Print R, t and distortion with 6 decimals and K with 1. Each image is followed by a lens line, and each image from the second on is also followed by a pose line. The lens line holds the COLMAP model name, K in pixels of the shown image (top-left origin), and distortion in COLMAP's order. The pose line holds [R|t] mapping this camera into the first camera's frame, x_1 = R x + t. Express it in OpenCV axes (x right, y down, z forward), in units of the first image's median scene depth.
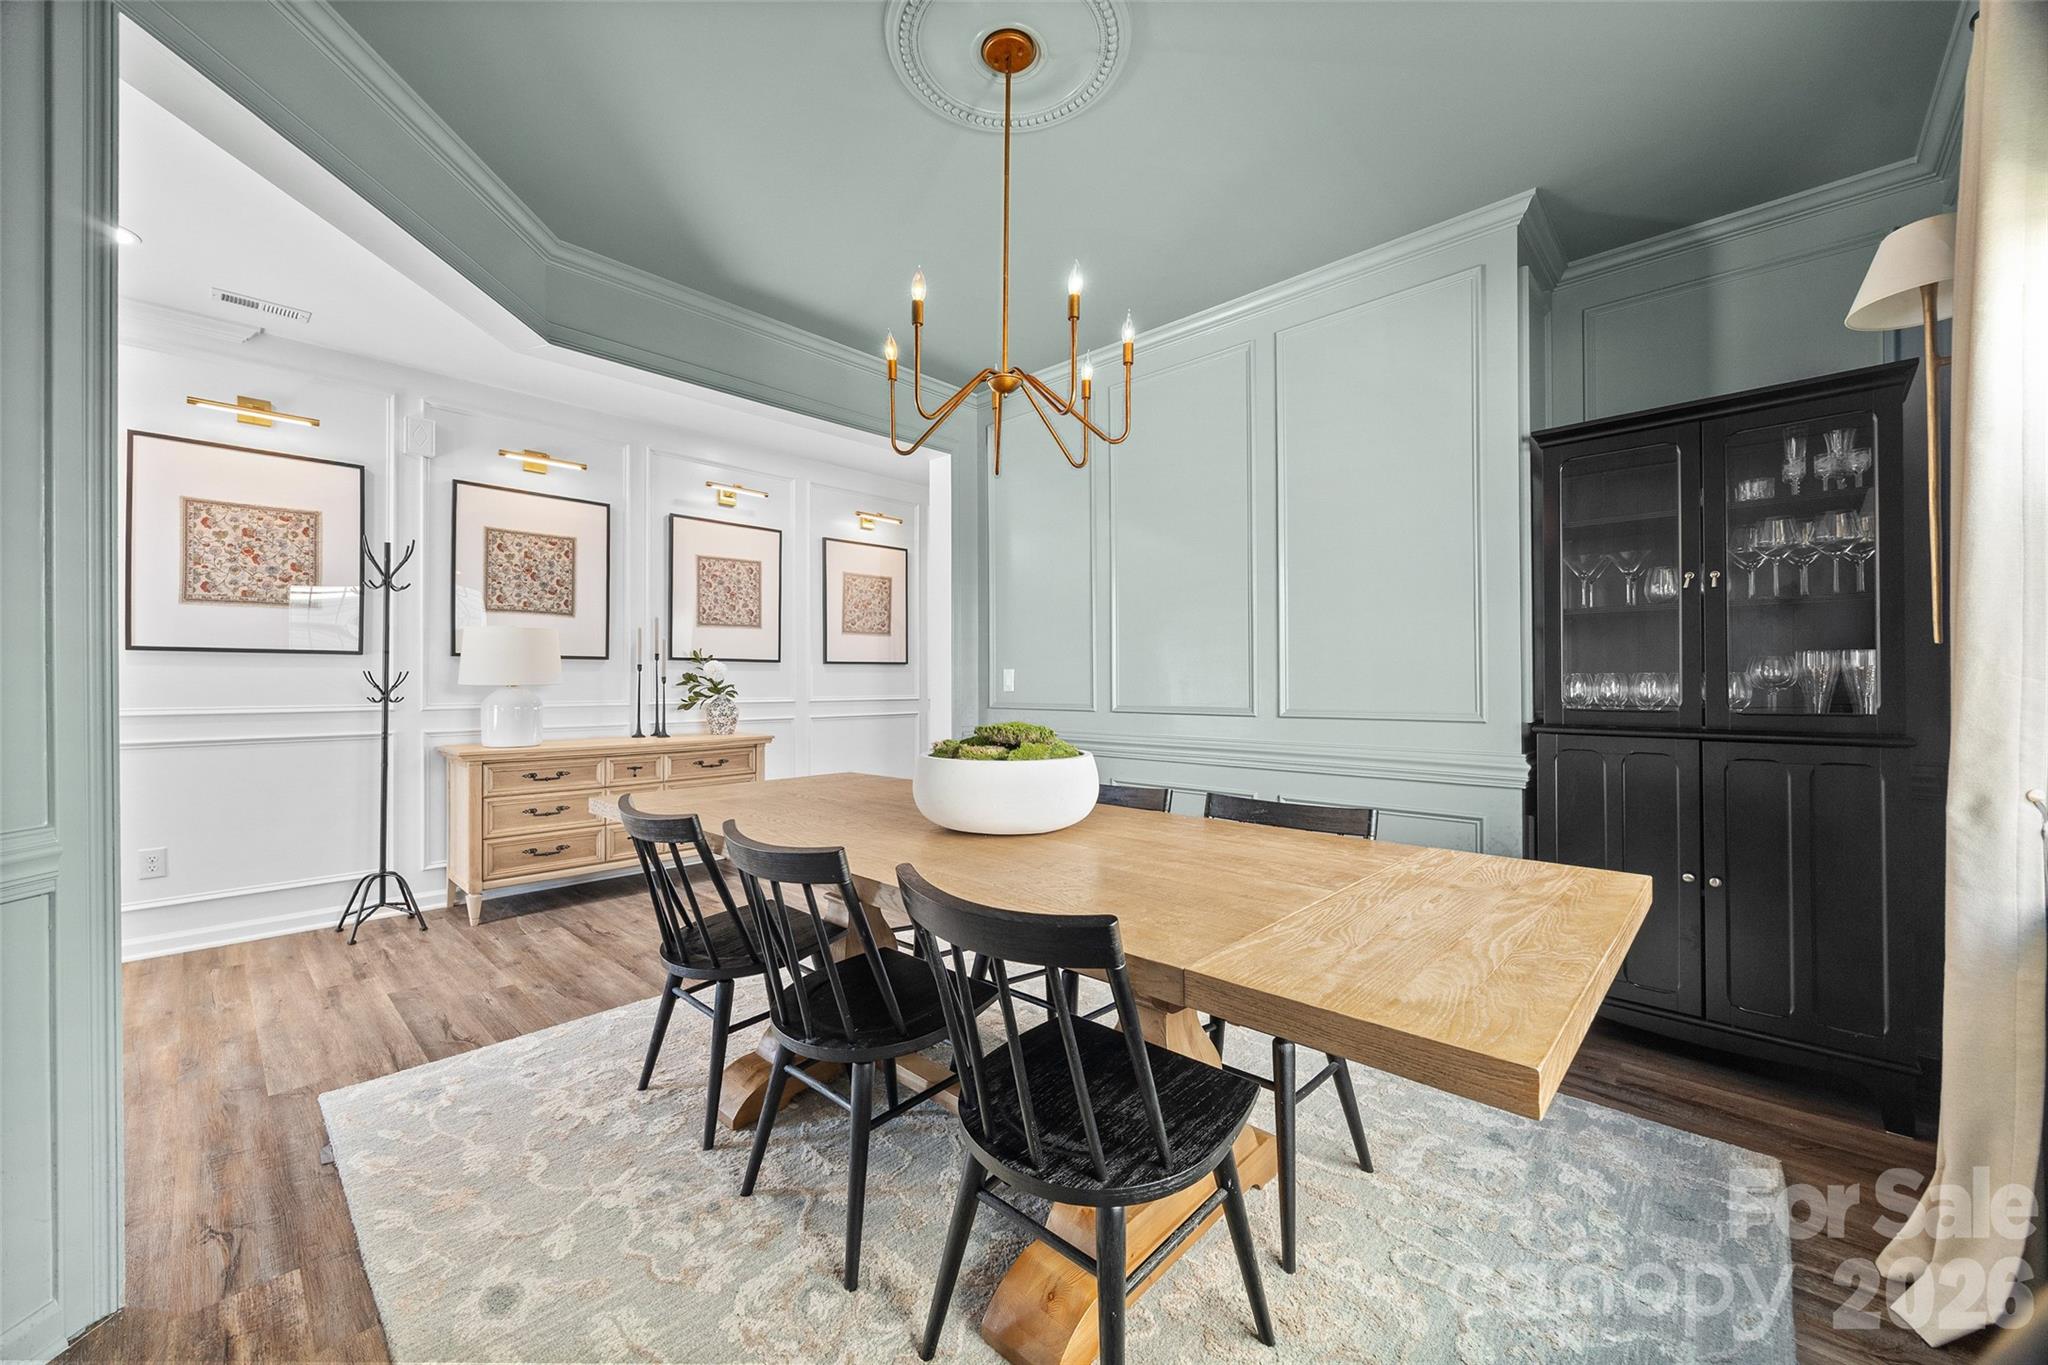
lens RADIAL K [[773.6, 0, 1024.0], [0, 773.6, 682.5], [0, 0, 1]] dist [-0.007421, -0.000116]
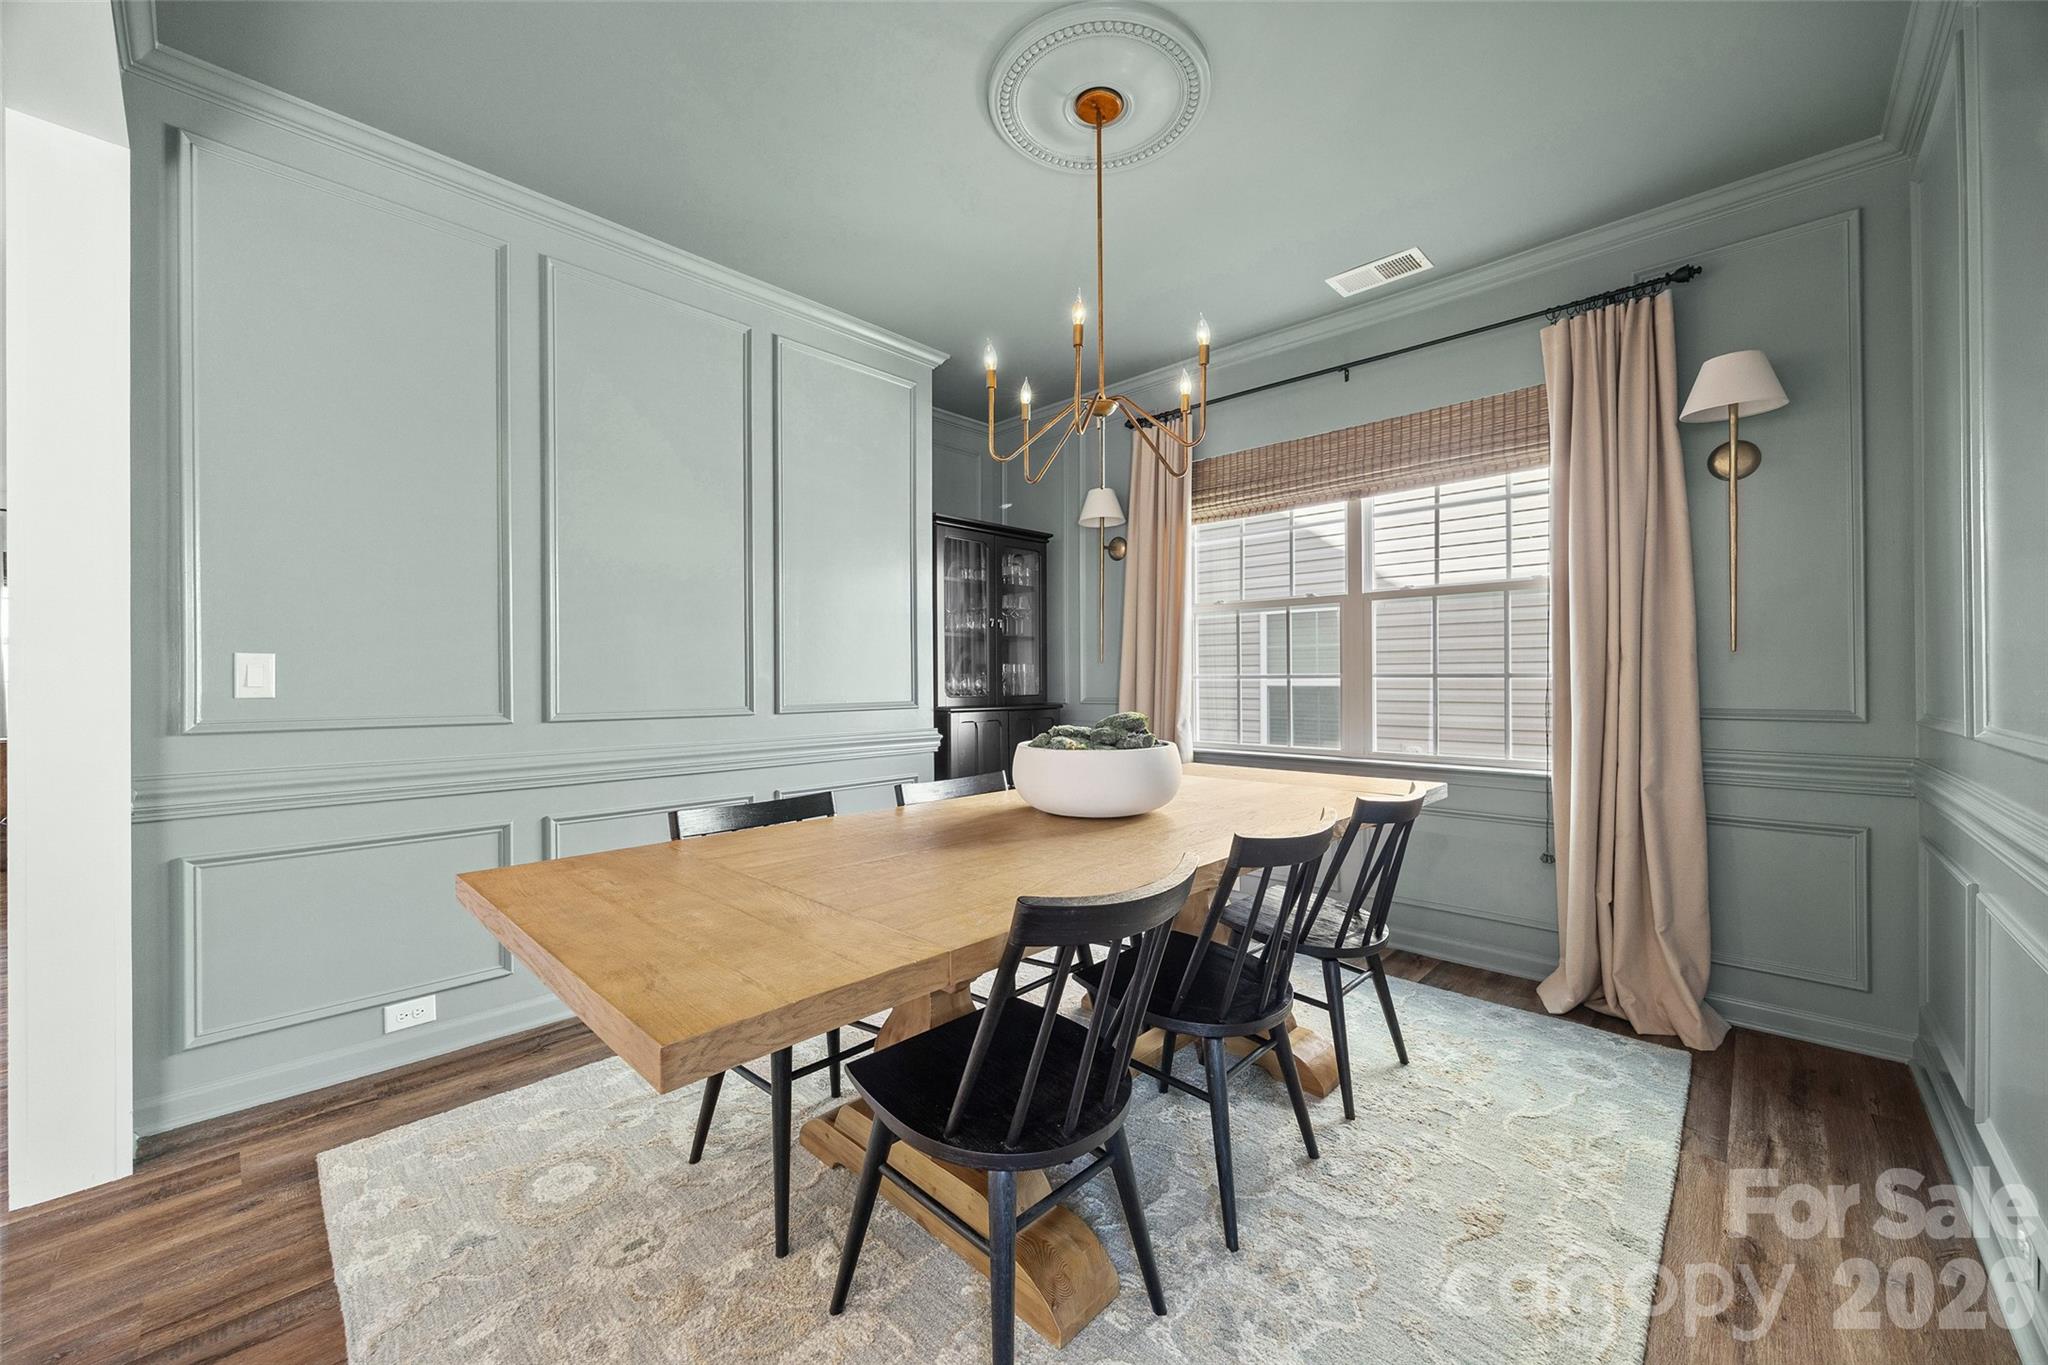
lens RADIAL K [[773.6, 0, 1024.0], [0, 773.6, 682.5], [0, 0, 1]] dist [-0.007421, -0.000116]
pose [[0.007212, 0.006196, 0.999955, -0.957587], [0.008313, 0.999946, -0.006256, 0.017566], [-0.999939, 0.008358, 0.007160, 0.944346]]
